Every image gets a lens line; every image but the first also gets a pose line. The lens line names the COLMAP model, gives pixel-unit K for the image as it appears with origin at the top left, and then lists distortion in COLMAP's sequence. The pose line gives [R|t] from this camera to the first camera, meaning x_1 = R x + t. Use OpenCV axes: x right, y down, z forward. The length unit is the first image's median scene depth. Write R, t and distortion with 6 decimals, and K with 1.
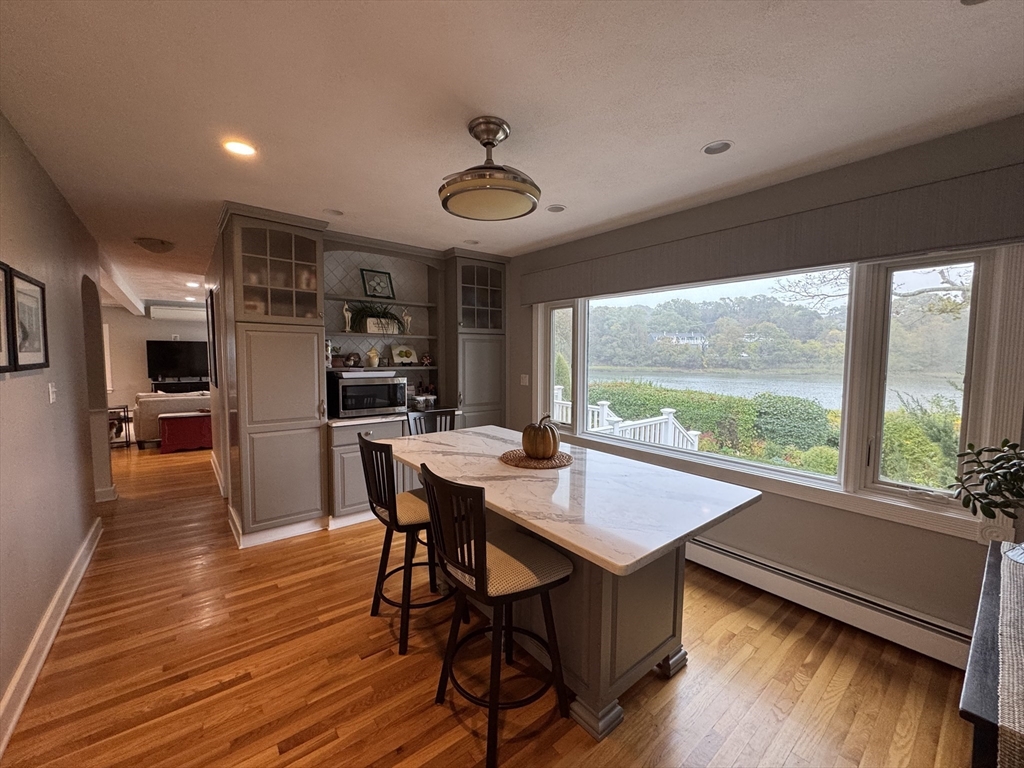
lens RADIAL K [[410.7, 0, 512.0], [0, 410.7, 382.5], [0, 0, 1]] dist [-0.003027, 0.000239]
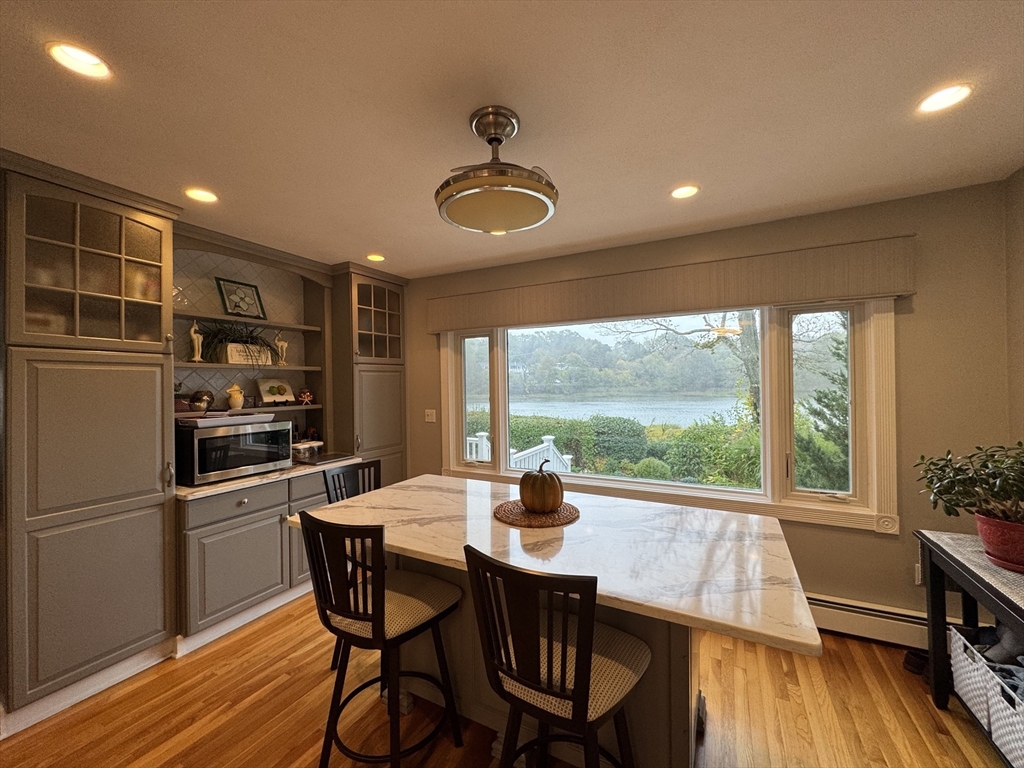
lens RADIAL K [[410.7, 0, 512.0], [0, 410.7, 382.5], [0, 0, 1]] dist [-0.003027, 0.000239]
pose [[0.917763, -0.018155, 0.396712, -0.178883], [0.046224, 0.997048, -0.061307, -0.018000], [-0.394428, 0.074603, 0.915893, 0.126905]]
